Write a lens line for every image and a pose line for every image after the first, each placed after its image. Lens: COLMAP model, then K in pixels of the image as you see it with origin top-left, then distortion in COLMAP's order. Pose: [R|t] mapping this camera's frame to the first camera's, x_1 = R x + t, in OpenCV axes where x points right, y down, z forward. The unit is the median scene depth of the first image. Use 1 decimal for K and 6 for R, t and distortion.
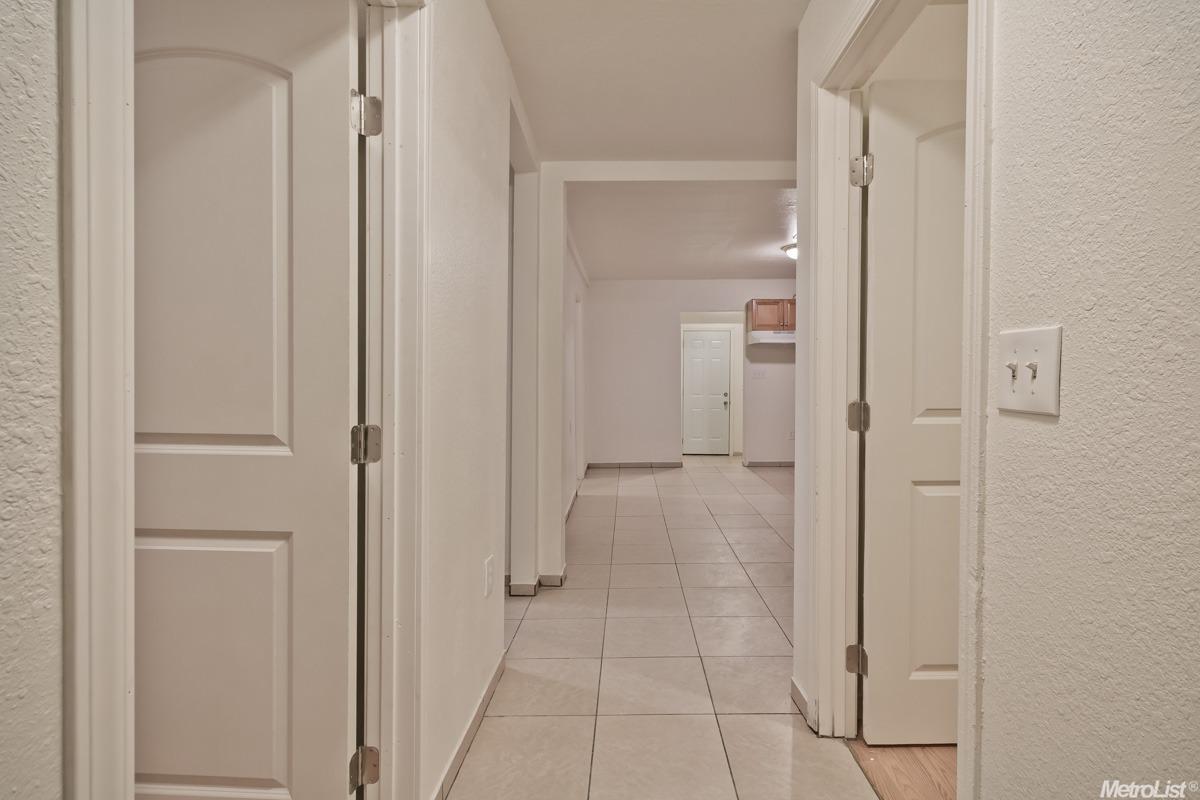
lens RADIAL K [[615.2, 0, 631.7], [0, 615.2, 398.1], [0, 0, 1]] dist [-0.001026, -0.000116]
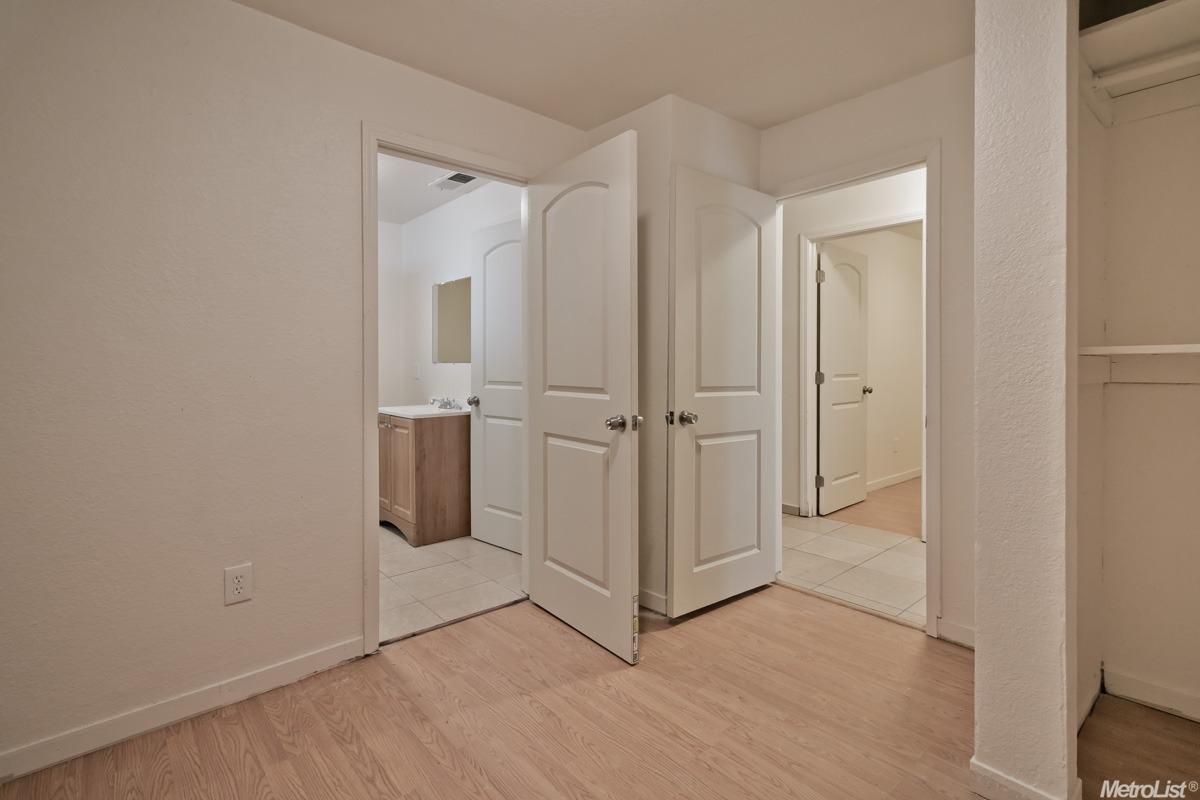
lens RADIAL K [[561.8, 0, 603.2], [0, 561.8, 371.4], [0, 0, 1]] dist [-0.002450, -0.000379]
pose [[0.775714, -0.007550, 0.631040, -1.712560], [0.021972, 0.999645, -0.015050, 0.018911], [-0.630703, 0.025540, 0.775604, -0.171636]]
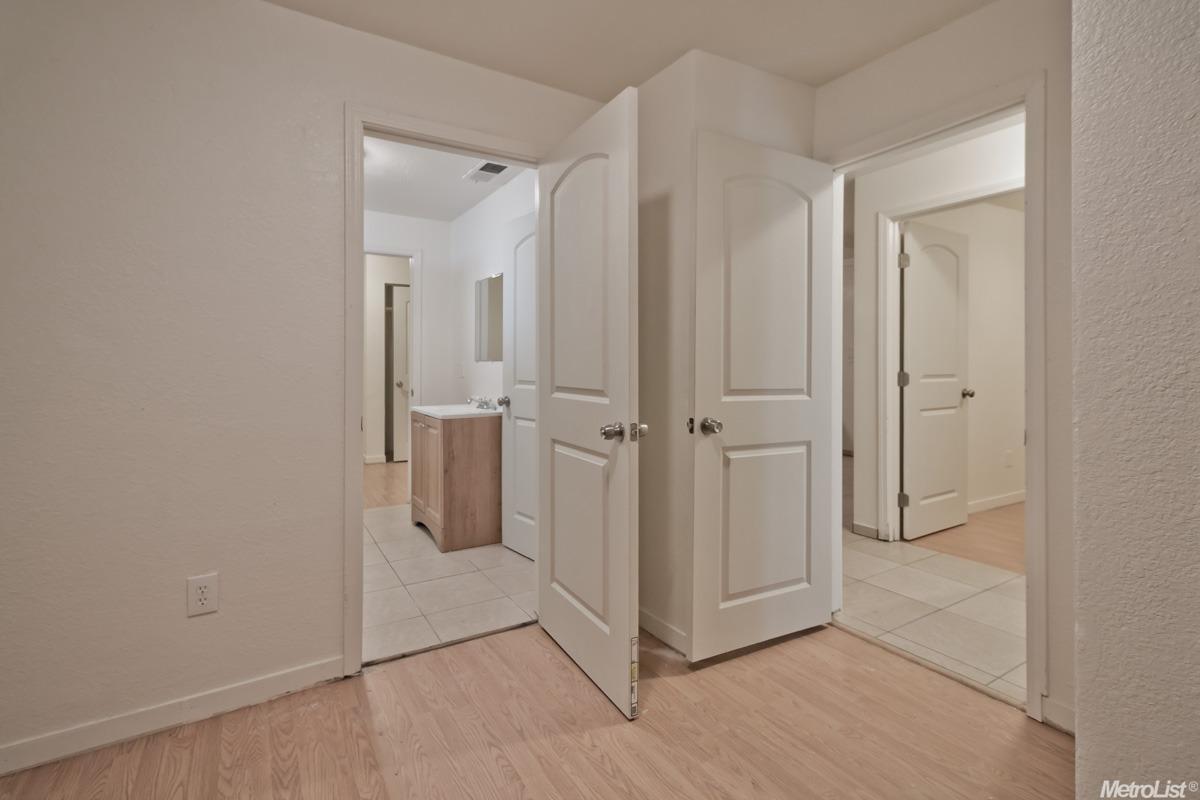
lens RADIAL K [[557.1, 0, 599.7], [0, 557.1, 365.3], [0, 0, 1]] dist [0.001116, -0.000154]
pose [[0.873177, -0.001136, 0.487402, -1.459227], [0.016177, 0.999514, -0.026652, 0.017615], [-0.487135, 0.031156, 0.872771, -0.134639]]
